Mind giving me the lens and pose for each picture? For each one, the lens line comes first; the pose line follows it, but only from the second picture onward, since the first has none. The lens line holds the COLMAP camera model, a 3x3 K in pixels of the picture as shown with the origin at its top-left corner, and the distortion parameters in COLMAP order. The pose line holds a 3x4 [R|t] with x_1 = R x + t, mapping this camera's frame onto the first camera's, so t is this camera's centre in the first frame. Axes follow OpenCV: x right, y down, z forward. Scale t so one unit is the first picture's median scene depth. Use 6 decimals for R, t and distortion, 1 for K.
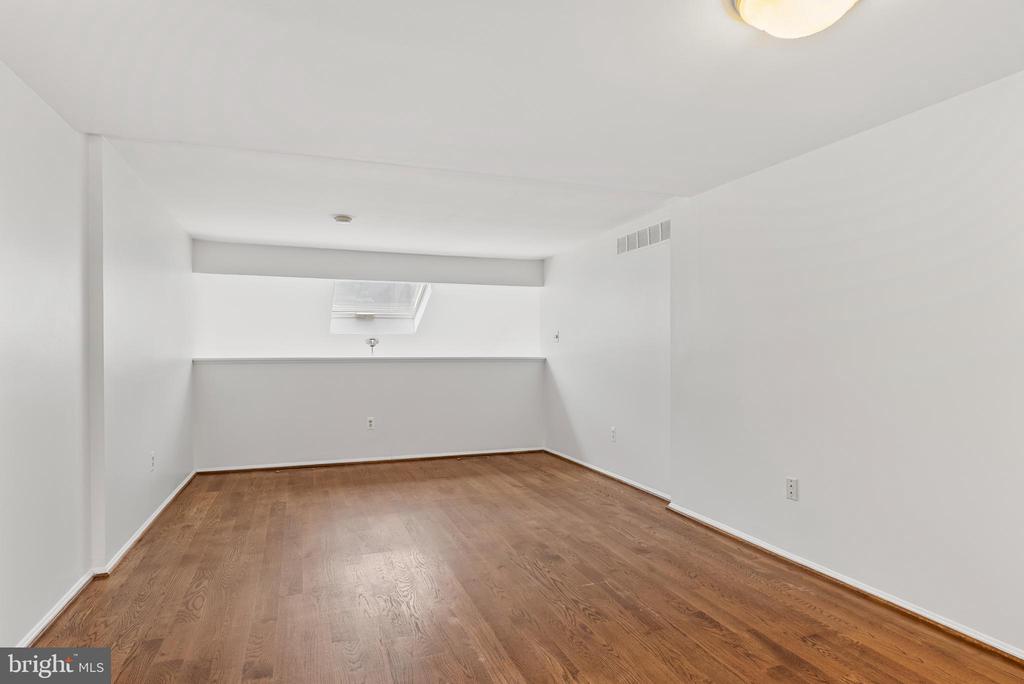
lens RADIAL K [[546.5, 0, 508.7], [0, 546.5, 344.6], [0, 0, 1]] dist [-0.004814, 0.000075]
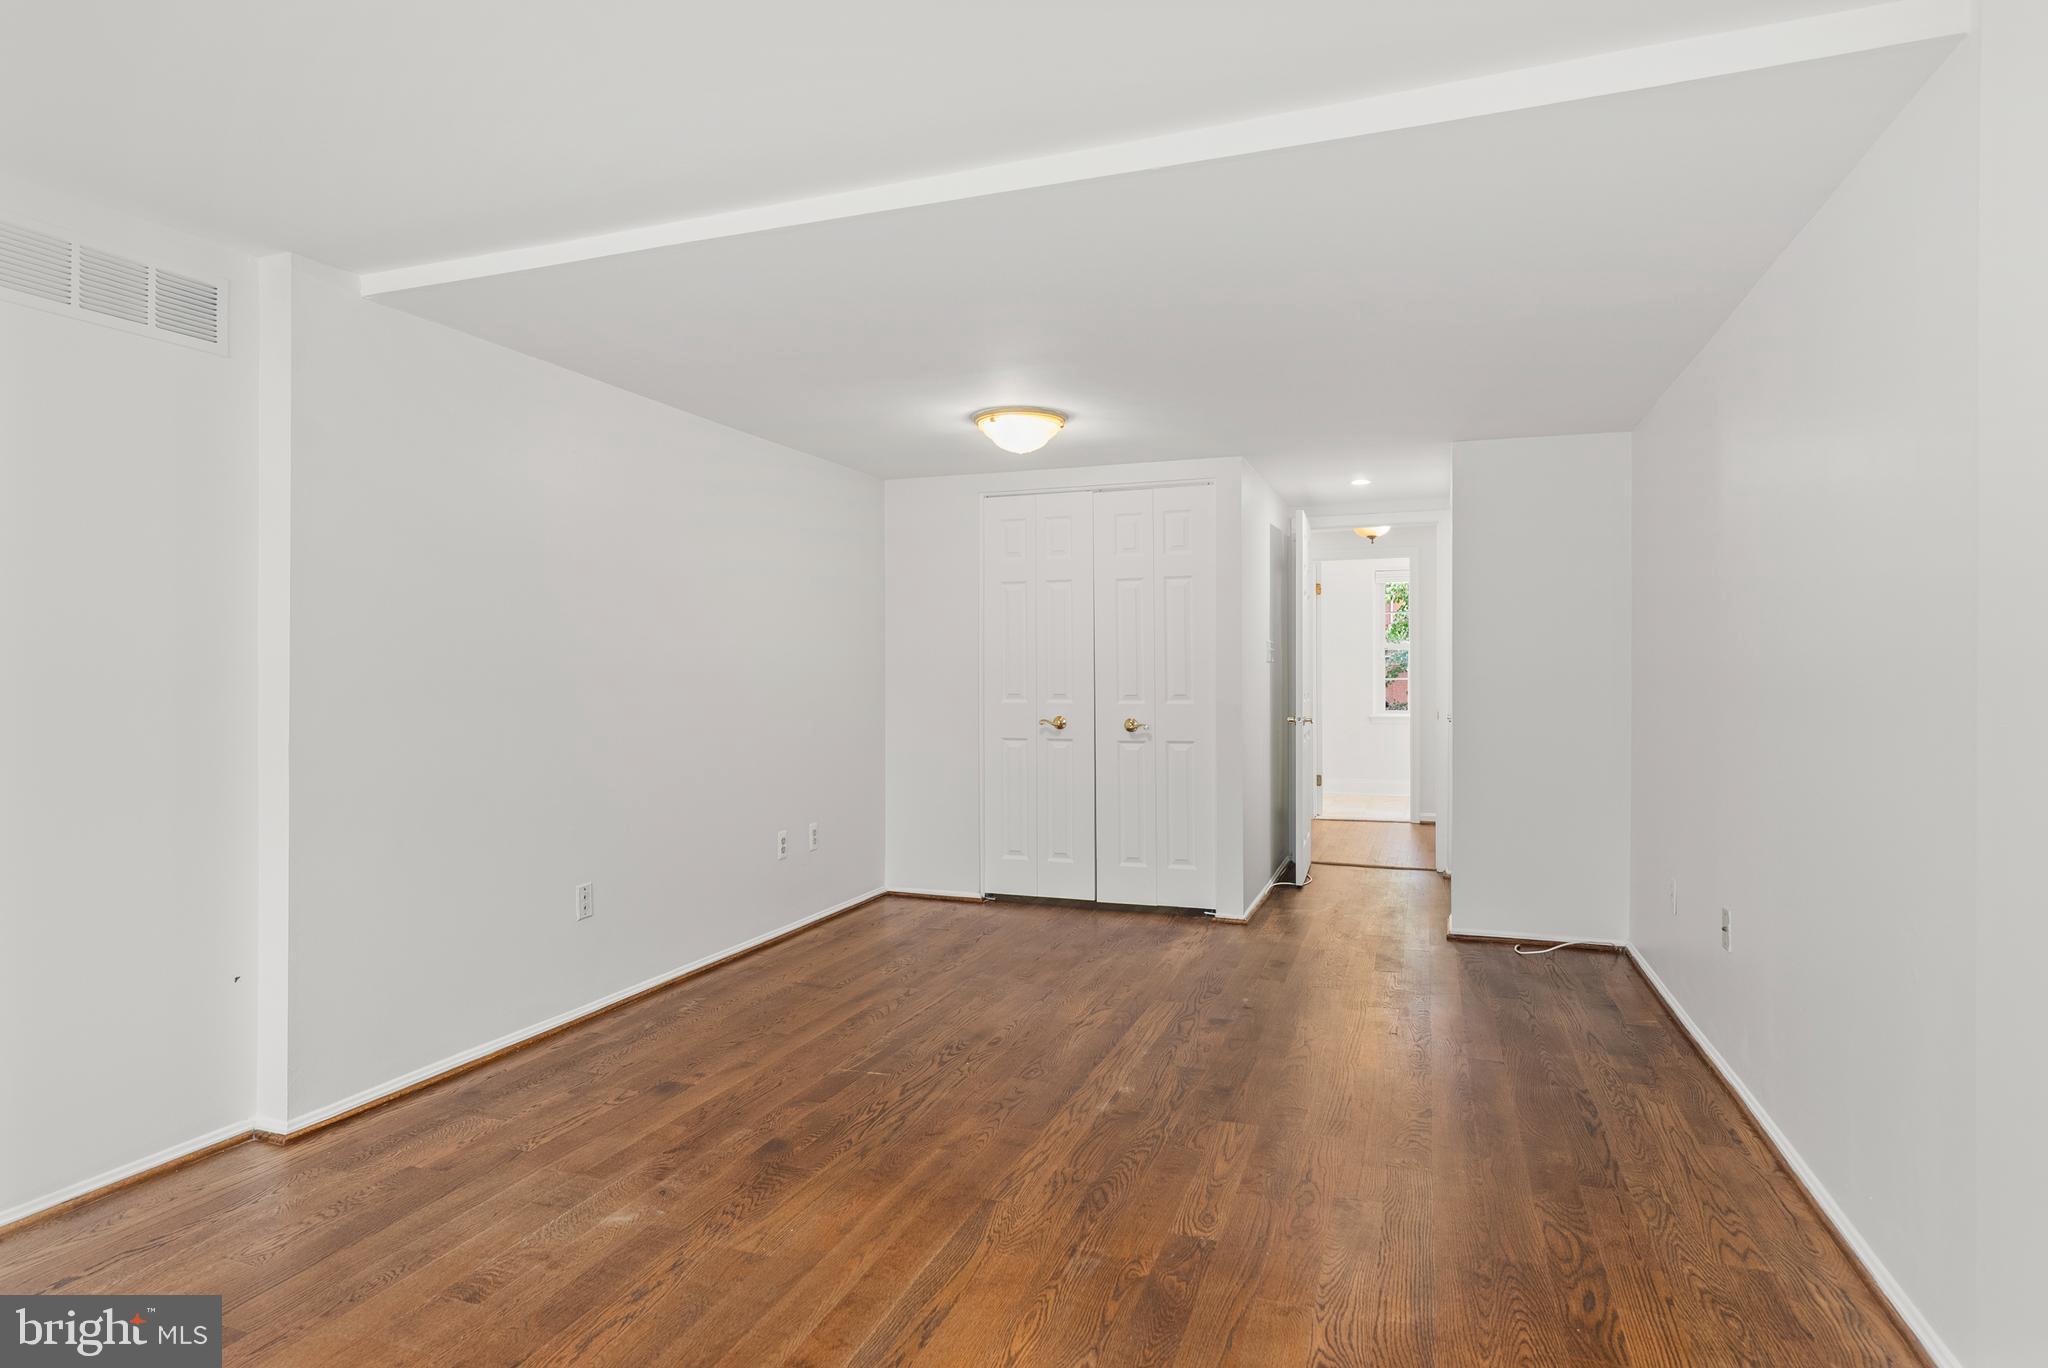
lens RADIAL K [[1093.1, 0, 1006.2], [0, 1093.1, 681.7], [0, 0, 1]] dist [-0.004814, 0.000075]
pose [[-0.744611, -0.005004, 0.667480, -0.691576], [-0.003240, 0.999987, 0.003882, 0.006003], [-0.667491, 0.000728, -0.744618, 1.647714]]
